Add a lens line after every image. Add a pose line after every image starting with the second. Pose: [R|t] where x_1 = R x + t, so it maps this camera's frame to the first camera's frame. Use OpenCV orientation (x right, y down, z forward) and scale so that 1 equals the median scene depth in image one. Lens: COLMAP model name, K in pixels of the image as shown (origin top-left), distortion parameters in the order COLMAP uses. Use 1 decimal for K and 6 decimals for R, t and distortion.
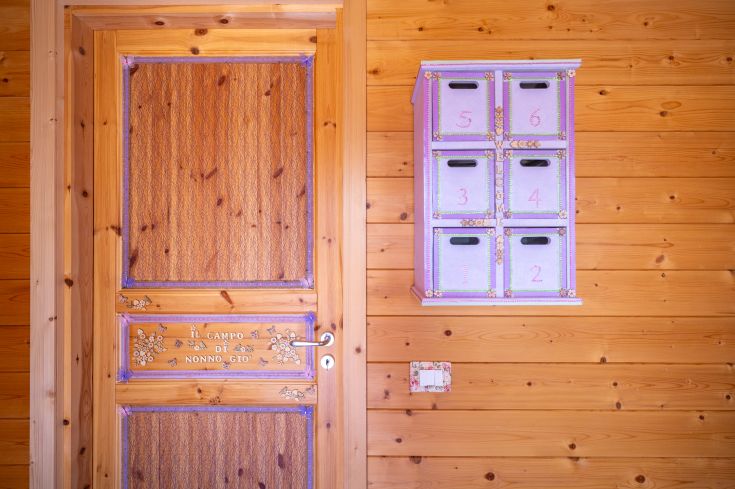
lens RADIAL K [[307.5, 0, 370.8], [0, 307.5, 234.3], [0, 0, 1]] dist [-0.000259, 0.000015]
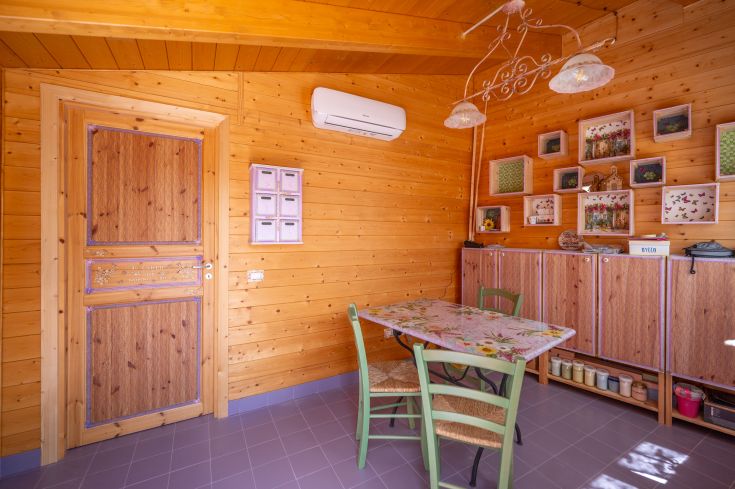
lens RADIAL K [[307.5, 0, 370.8], [0, 307.5, 234.3], [0, 0, 1]] dist [-0.000259, 0.000015]
pose [[0.875921, 0.005916, 0.482418, -0.186015], [-0.018185, 0.999619, 0.020760, 0.033470], [-0.482112, -0.026957, 0.875695, -1.544080]]
